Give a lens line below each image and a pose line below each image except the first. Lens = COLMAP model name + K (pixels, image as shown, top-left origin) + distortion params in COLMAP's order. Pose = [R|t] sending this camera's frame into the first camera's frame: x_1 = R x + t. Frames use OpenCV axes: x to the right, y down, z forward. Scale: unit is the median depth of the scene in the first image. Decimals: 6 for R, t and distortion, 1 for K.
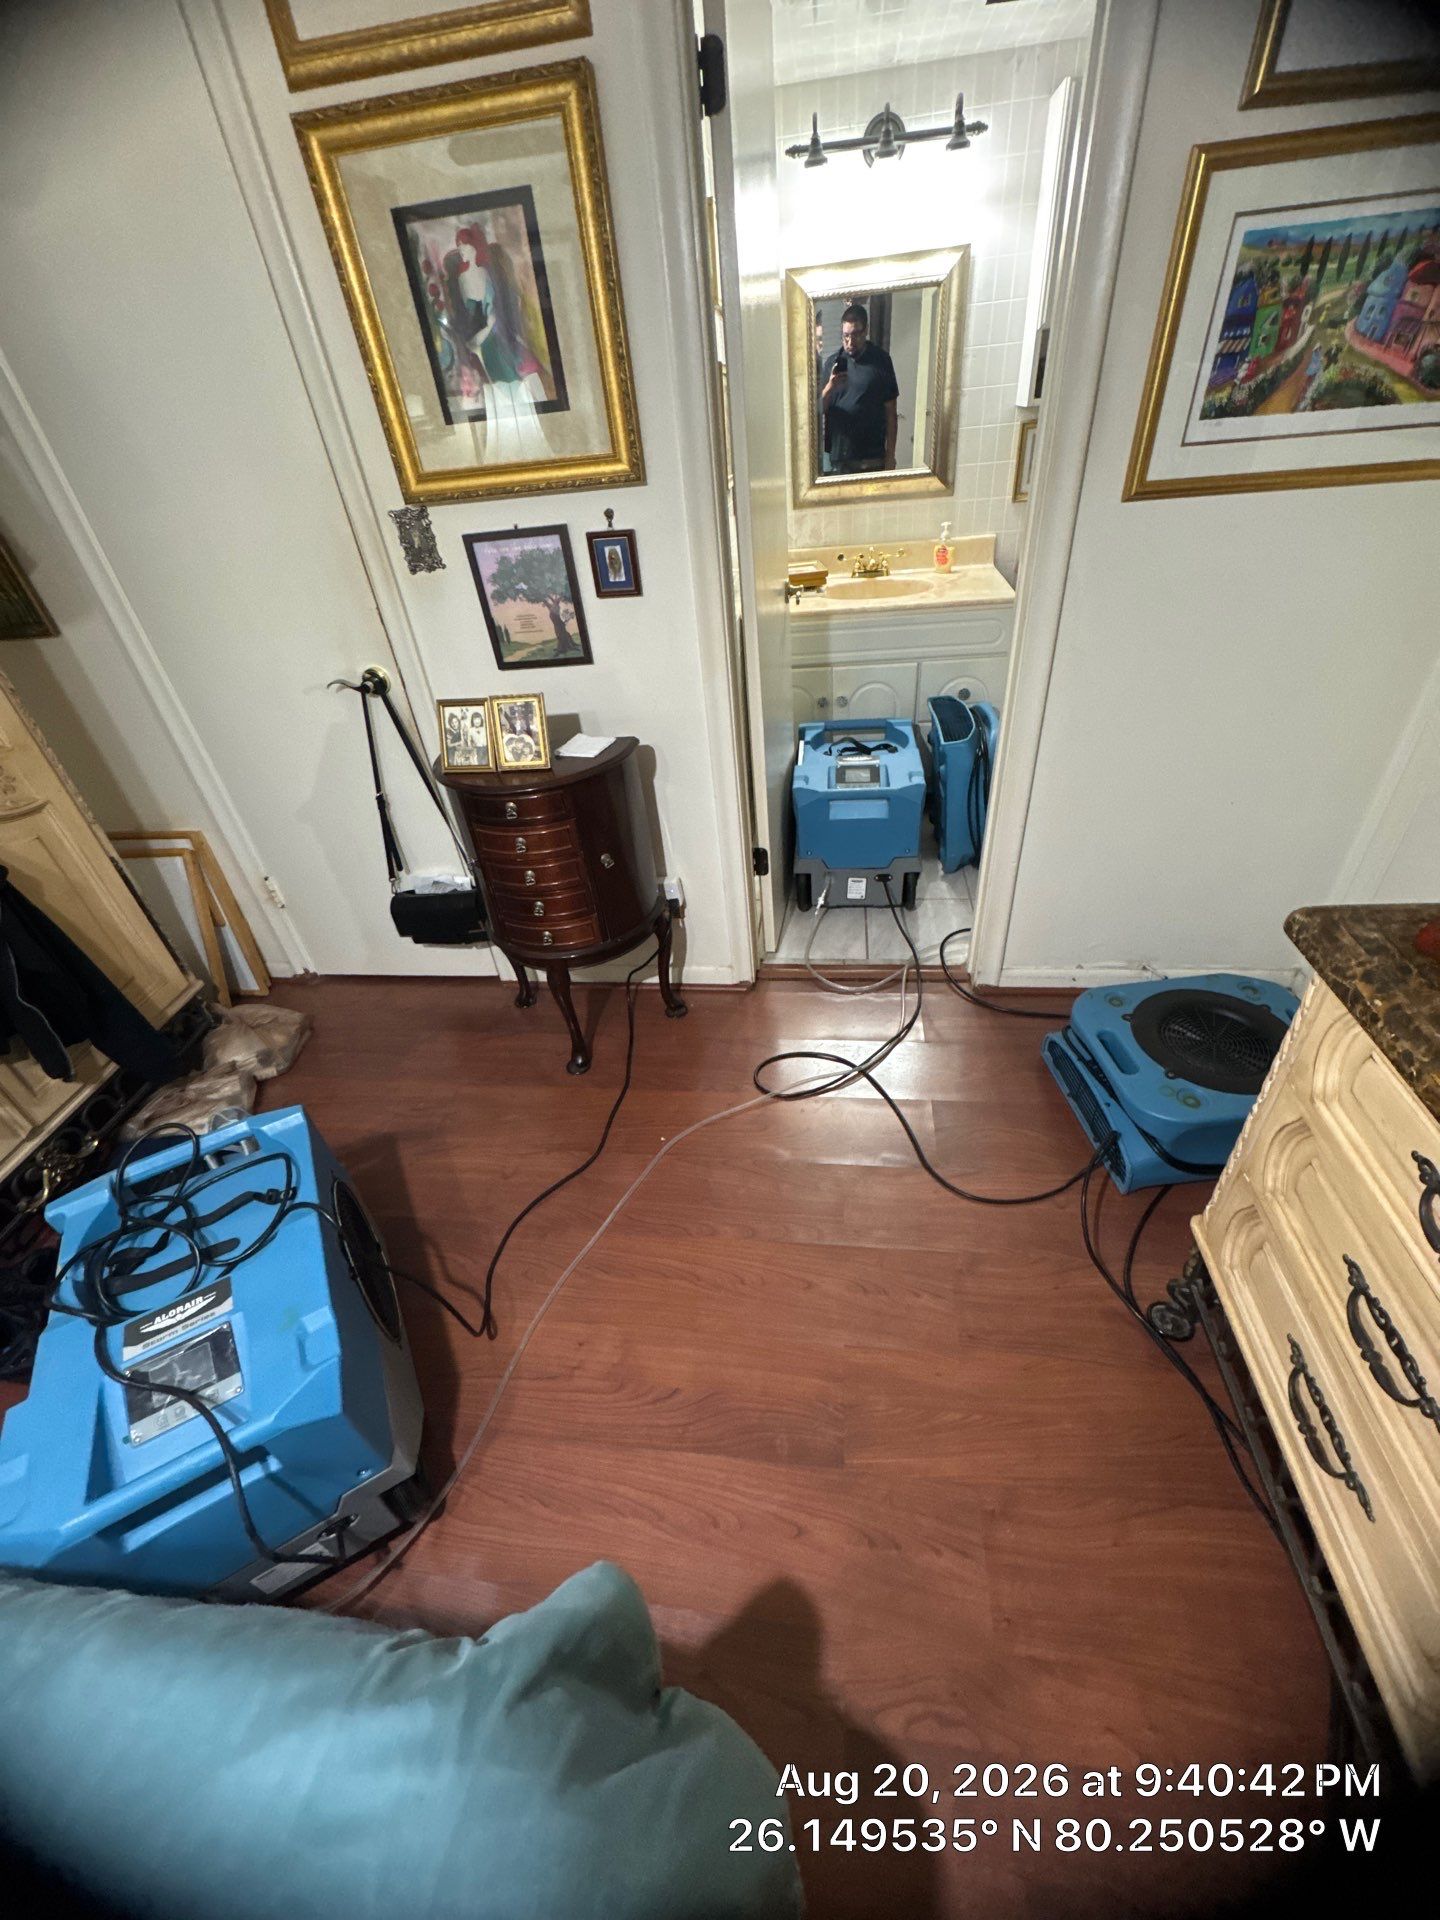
lens RADIAL K [[766.5, 0, 720.0], [0, 766.5, 960.0], [0, 0, 1]] dist [-0.000161, 0.000039]
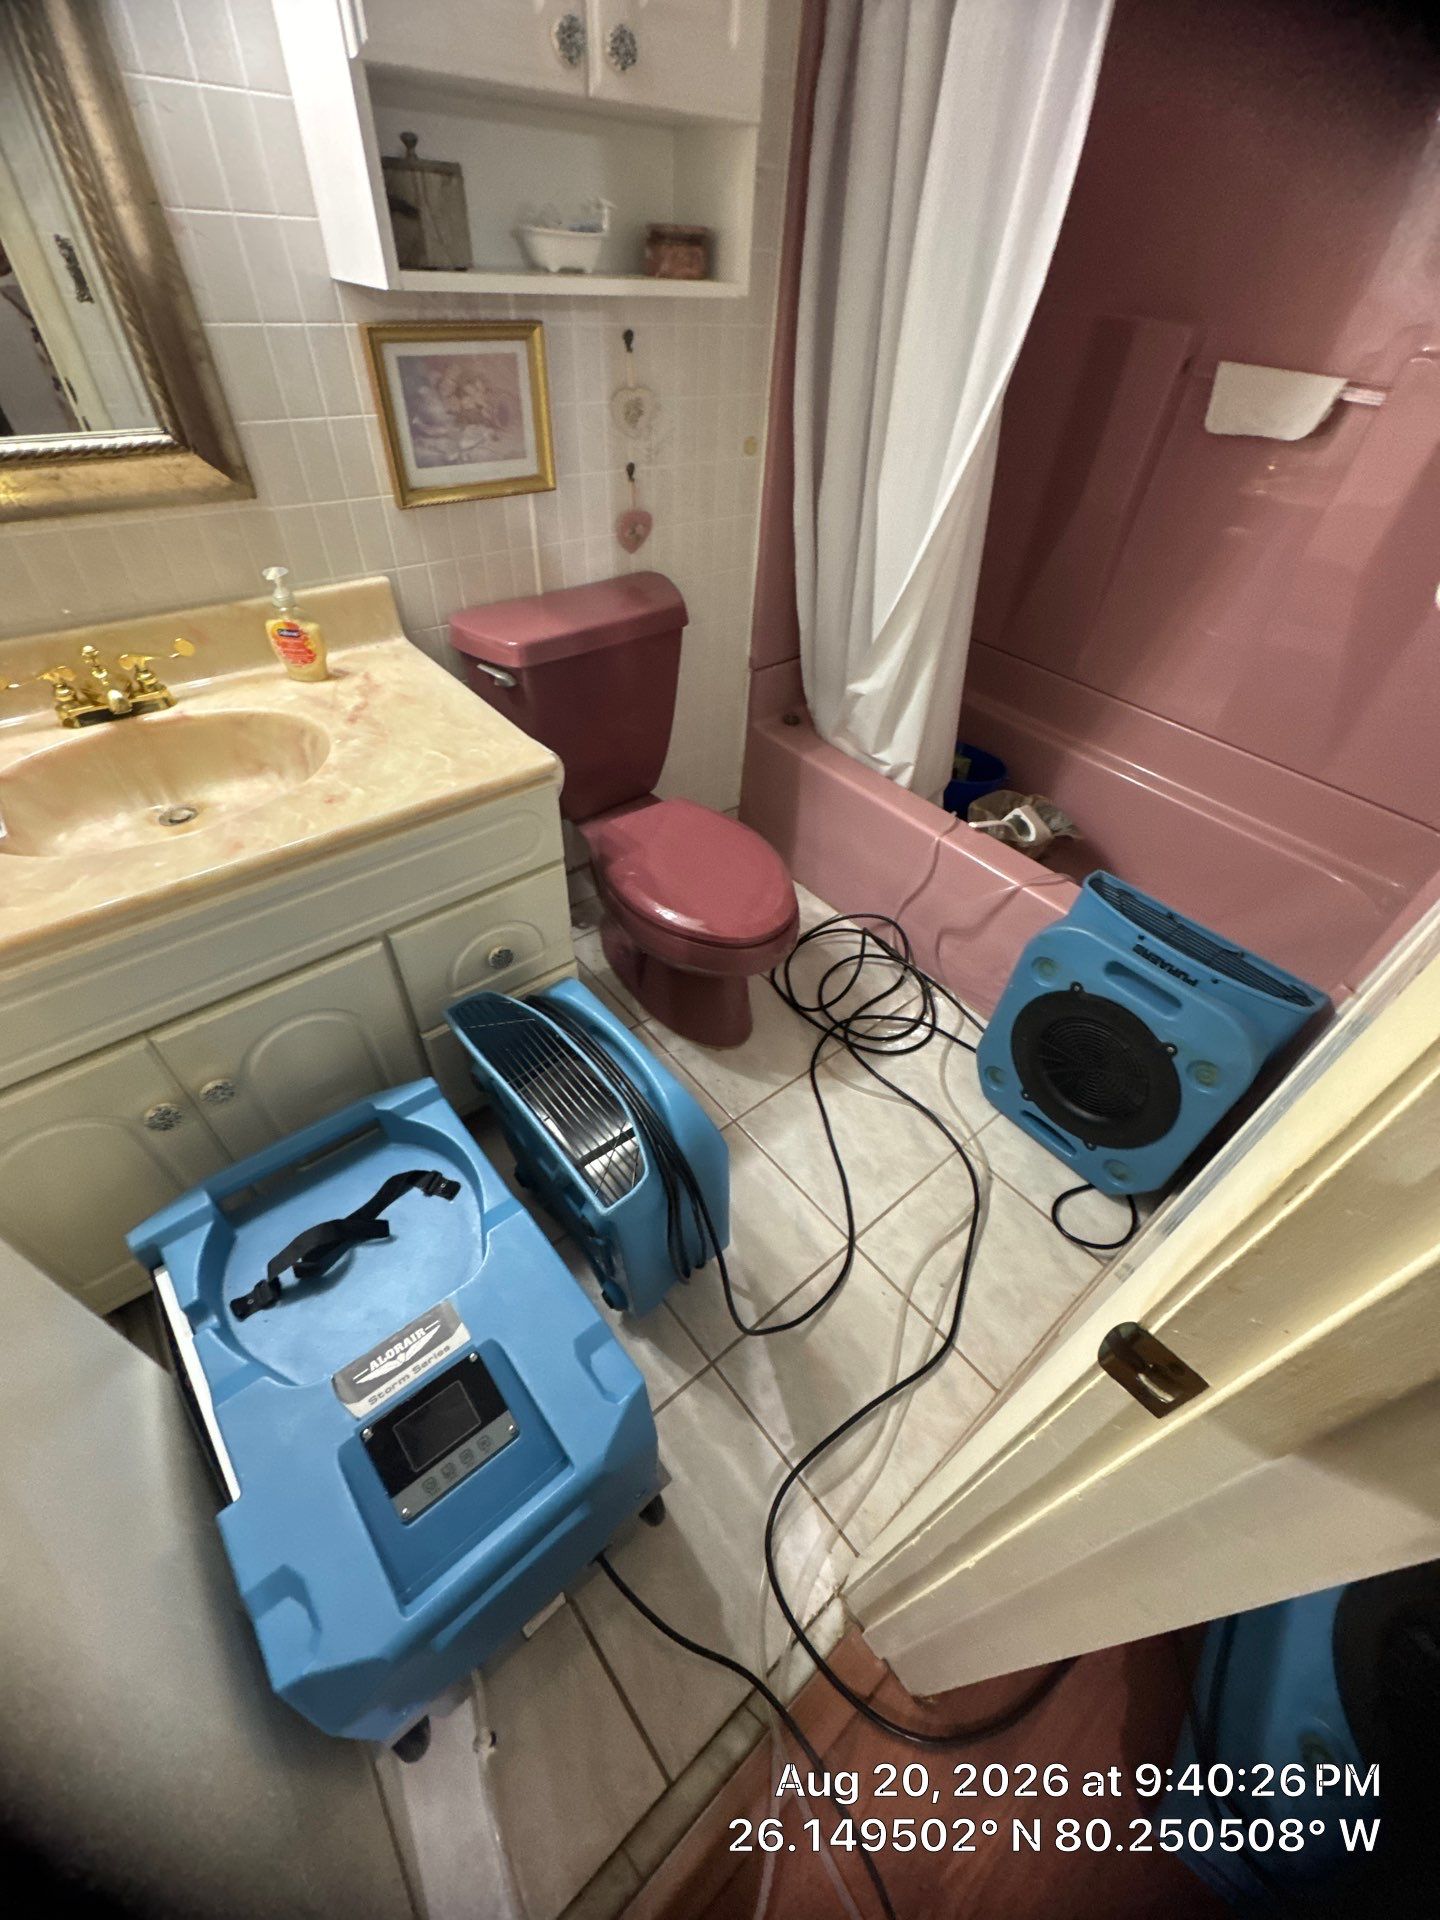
lens RADIAL K [[766.5, 0, 720.0], [0, 766.5, 960.0], [0, 0, 1]] dist [-0.000161, 0.000039]
pose [[0.671147, -0.411235, 0.616805, 0.115895], [0.344544, 0.909742, 0.231642, -0.392934], [-0.656392, 0.057051, 0.752259, 0.545265]]
